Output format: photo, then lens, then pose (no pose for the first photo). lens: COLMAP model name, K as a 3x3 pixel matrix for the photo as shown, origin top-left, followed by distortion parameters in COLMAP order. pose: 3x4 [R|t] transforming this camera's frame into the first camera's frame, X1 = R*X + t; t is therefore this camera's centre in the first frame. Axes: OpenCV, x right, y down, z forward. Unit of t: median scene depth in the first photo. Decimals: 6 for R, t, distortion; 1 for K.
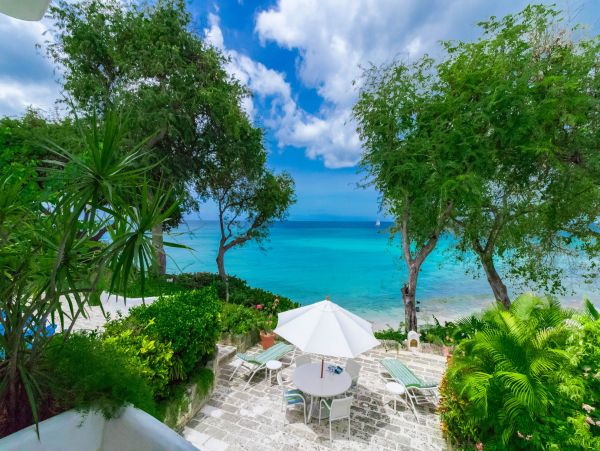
lens RADIAL K [[275.7, 0, 294.6], [0, 275.7, 234.3], [0, 0, 1]] dist [0.001174, -0.000122]
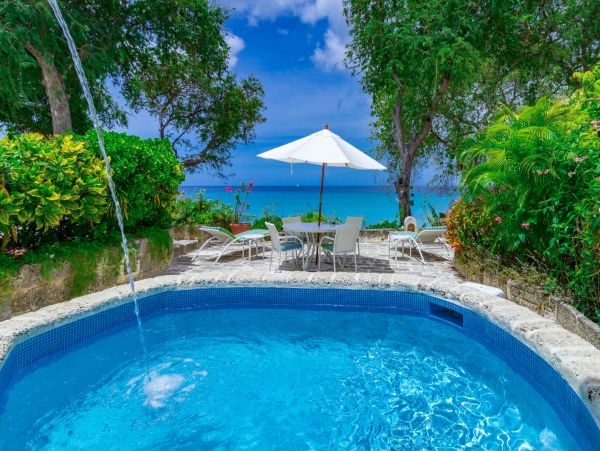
lens RADIAL K [[327.2, 0, 350.5], [0, 327.2, 194.4], [0, 0, 1]] dist [-0.000406, 0.000670]
pose [[0.960767, -0.007789, 0.277248, -0.023917], [0.013276, 0.999751, -0.017921, 0.128741], [-0.277040, 0.020898, 0.960631, 0.010520]]
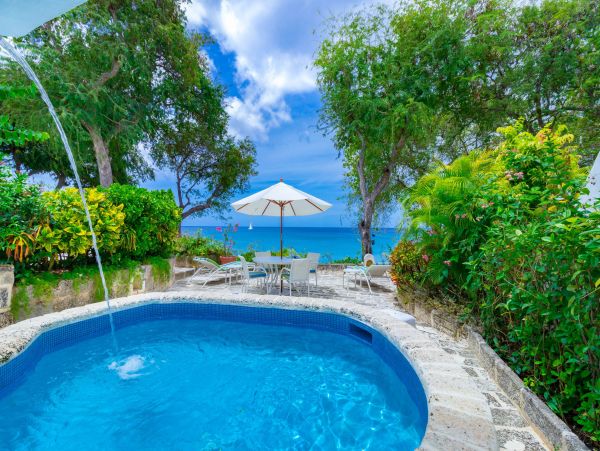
lens RADIAL K [[275.7, 0, 294.6], [0, 275.7, 234.3], [0, 0, 1]] dist [0.001174, -0.000122]
pose [[0.990341, 0.004868, 0.138568, 0.000701], [-0.002277, 0.999820, -0.018848, 0.129456], [-0.138634, 0.018350, 0.990174, -0.003517]]
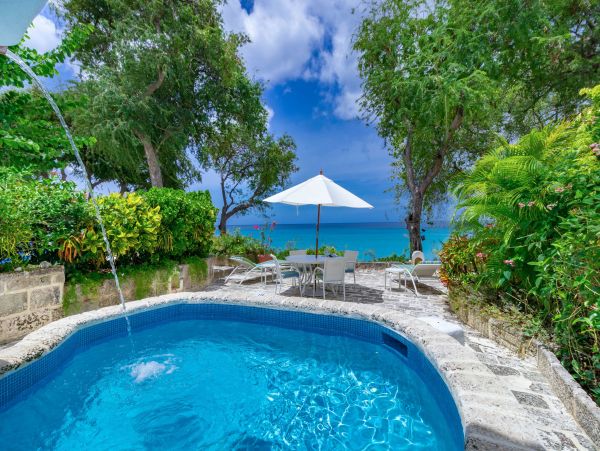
lens RADIAL K [[280.1, 0, 289.6], [0, 280.1, 236.3], [0, 0, 1]] dist [0.000016, 0.000766]
pose [[0.998846, -0.017394, -0.044756, 0.014345], [0.017325, 0.999848, -0.001930, 0.128645], [0.044783, 0.001153, 0.998996, 0.006276]]
